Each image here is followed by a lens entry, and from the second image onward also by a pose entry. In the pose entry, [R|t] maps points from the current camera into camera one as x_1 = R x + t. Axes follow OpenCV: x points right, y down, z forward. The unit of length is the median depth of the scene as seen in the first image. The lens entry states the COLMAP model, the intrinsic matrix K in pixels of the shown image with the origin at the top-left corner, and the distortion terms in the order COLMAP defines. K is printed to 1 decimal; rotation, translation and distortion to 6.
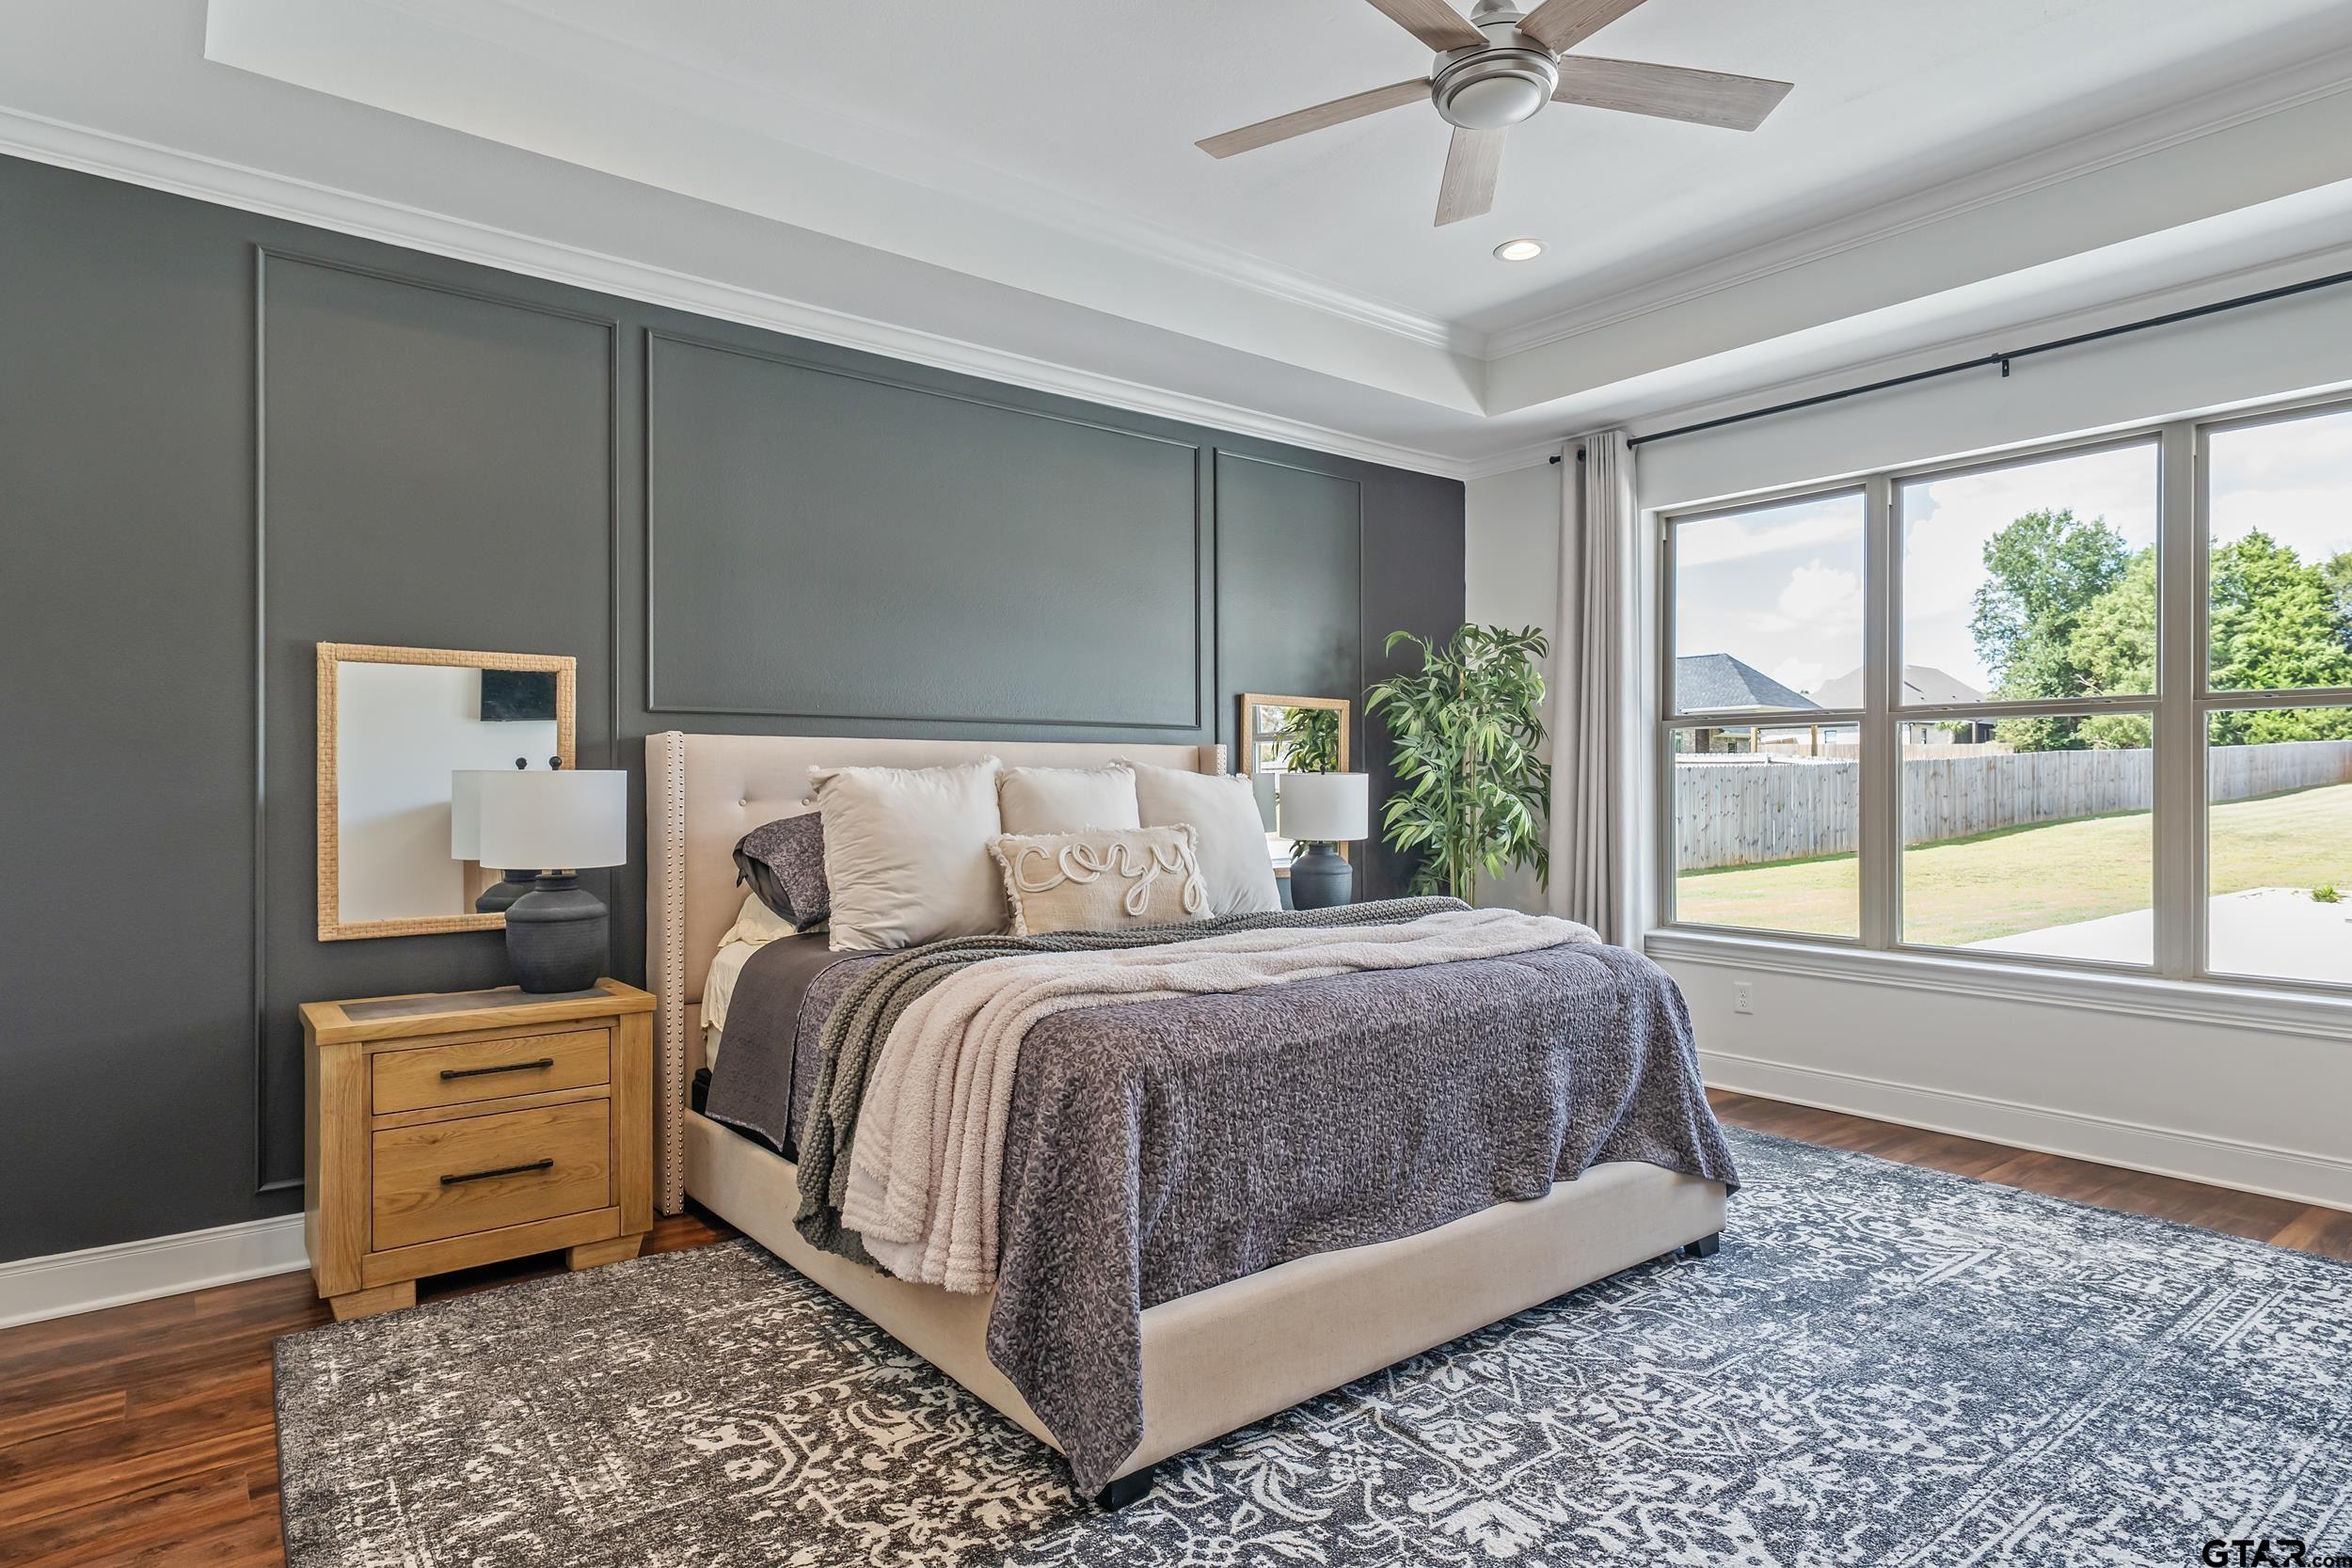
lens RADIAL K [[1293.5, 0, 1213.8], [0, 1293.5, 786.2], [0, 0, 1]] dist [0.000431, -0.000002]
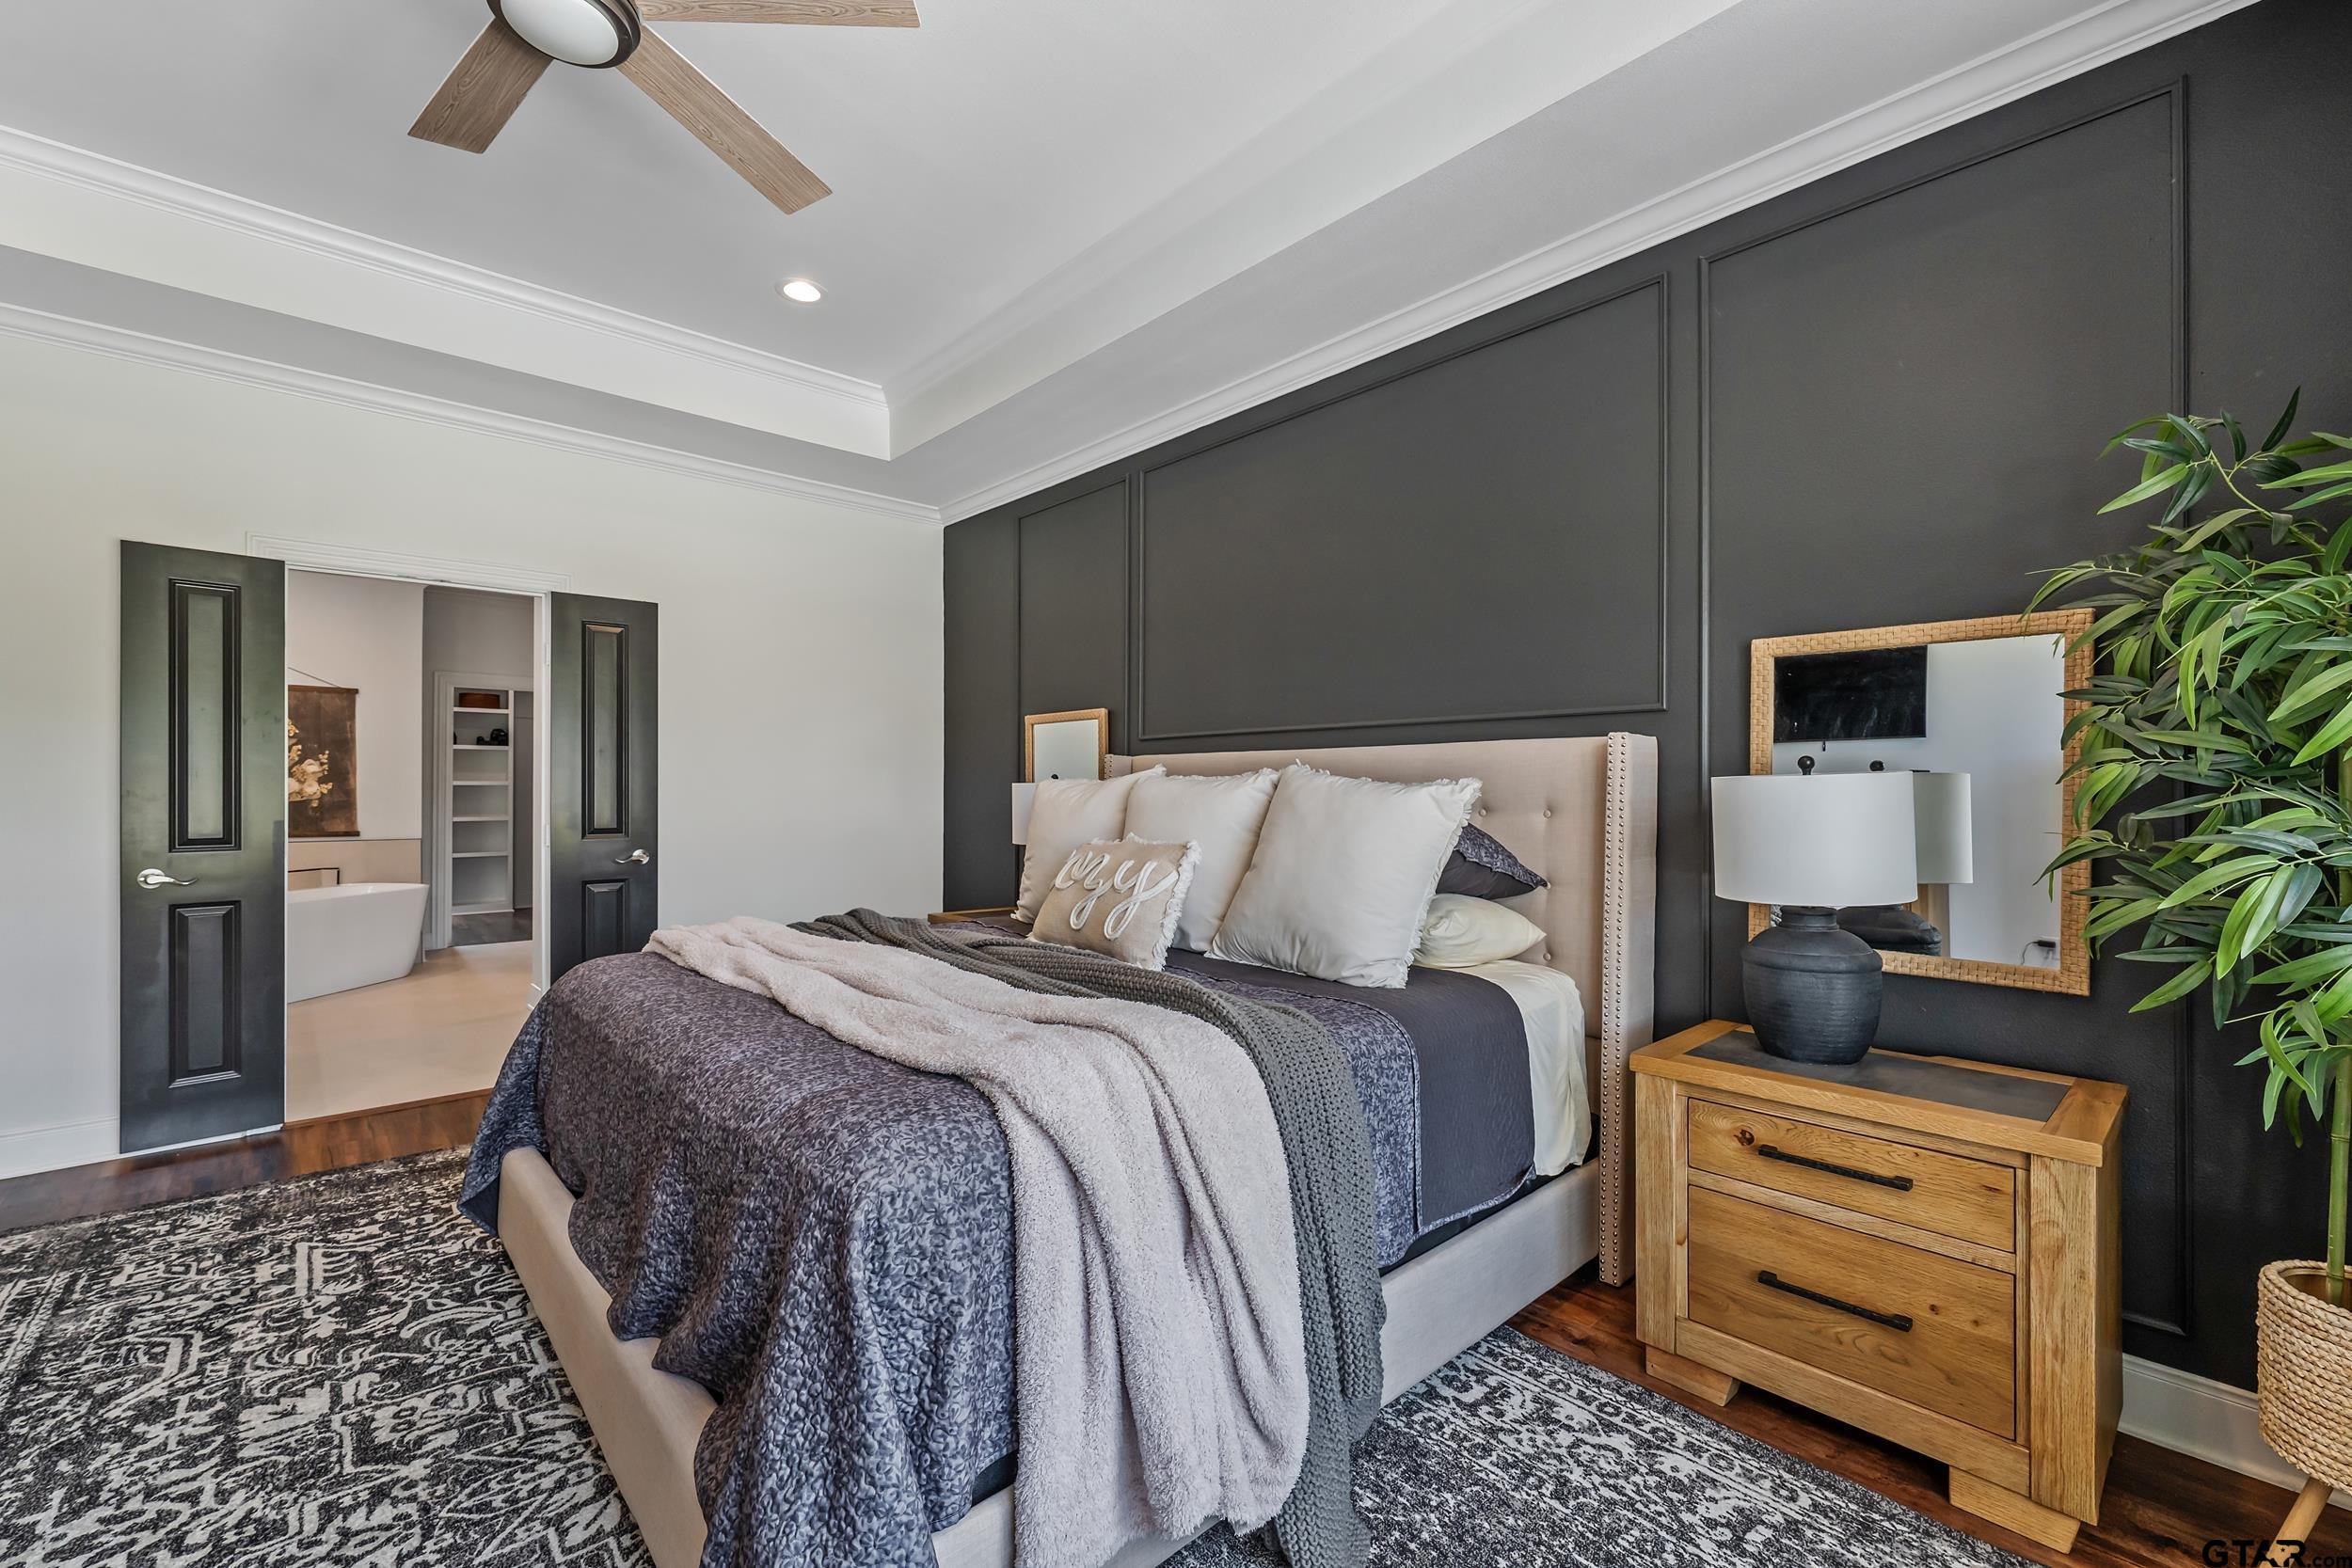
lens RADIAL K [[1011.5, 0, 1176.0], [0, 1011.5, 784.0], [0, 0, 1]] dist [-0.000539, 0.000493]
pose [[0.033483, -0.003653, -0.999433, 1.078170], [-0.004445, 0.999983, -0.003804, -0.006621], [0.999429, 0.004570, 0.033466, 1.635383]]
